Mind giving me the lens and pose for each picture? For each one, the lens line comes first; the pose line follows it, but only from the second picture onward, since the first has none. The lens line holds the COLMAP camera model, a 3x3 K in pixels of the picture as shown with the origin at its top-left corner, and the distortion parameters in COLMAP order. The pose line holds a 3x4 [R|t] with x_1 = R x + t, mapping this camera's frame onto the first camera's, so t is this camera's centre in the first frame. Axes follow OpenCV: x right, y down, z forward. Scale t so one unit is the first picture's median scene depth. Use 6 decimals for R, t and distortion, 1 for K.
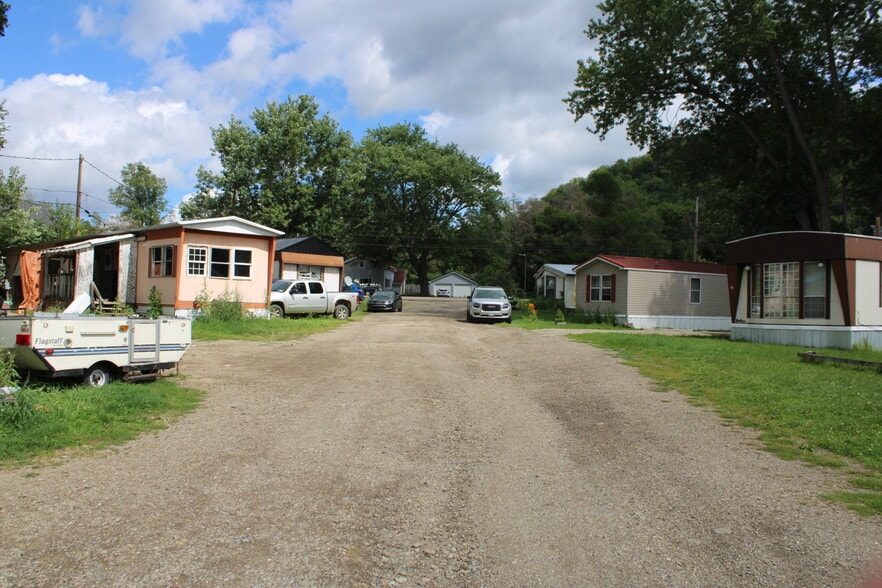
lens RADIAL K [[895.3, 0, 411.3], [0, 895.3, 307.2], [0, 0, 1]] dist [-0.135190, 0.172377]
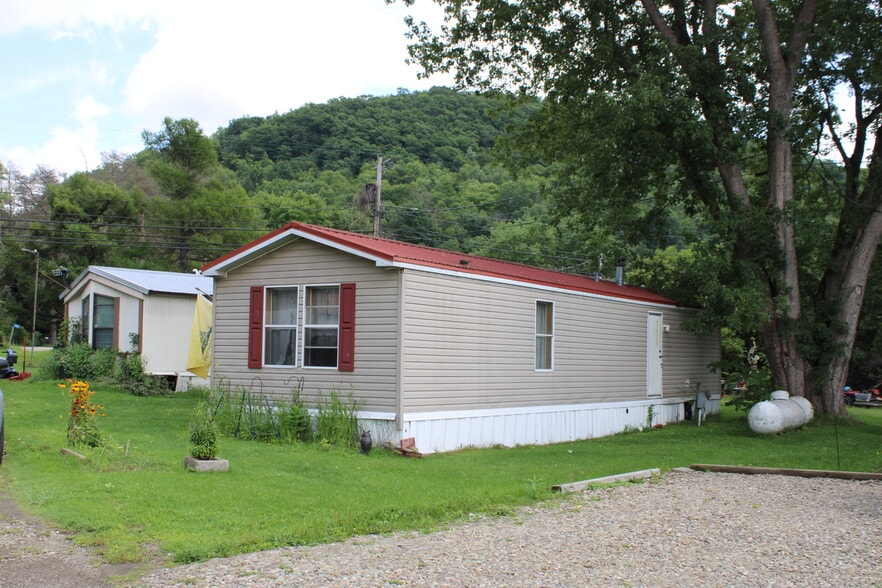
lens RADIAL K [[1094.1, 0, 441.0], [0, 1094.1, 294.0], [0, 0, 1]] dist [-0.023474, -0.012244]
pose [[0.880961, 0.022241, 0.472665, 0.056029], [0.001721, 0.998738, -0.050203, -0.010329], [-0.473185, 0.045040, 0.879811, 0.490822]]
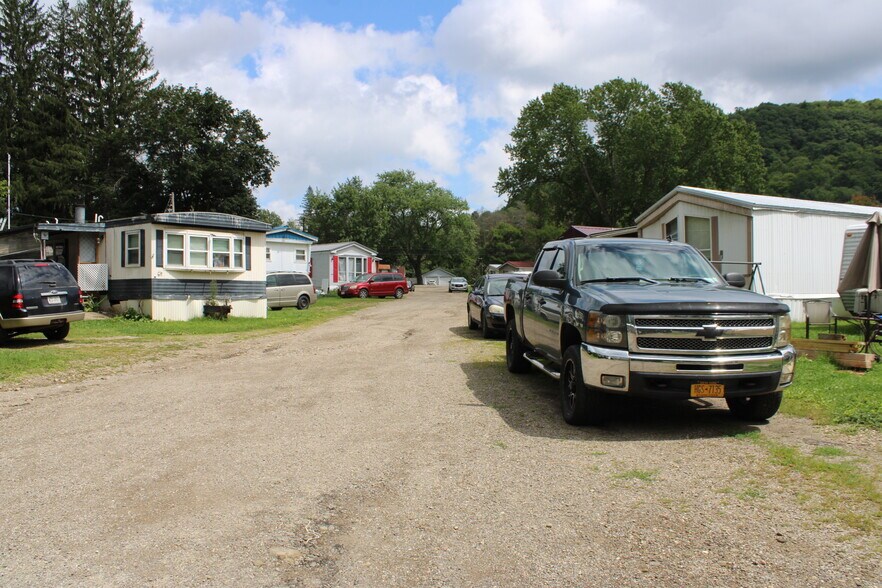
lens RADIAL K [[1094.1, 0, 441.0], [0, 1094.1, 294.0], [0, 0, 1]] dist [-0.023474, -0.012244]
pose [[0.998125, -0.026685, 0.055086, -0.077349], [0.027367, 0.999557, -0.011663, 0.036162], [-0.054750, 0.013149, 0.998414, -1.239420]]
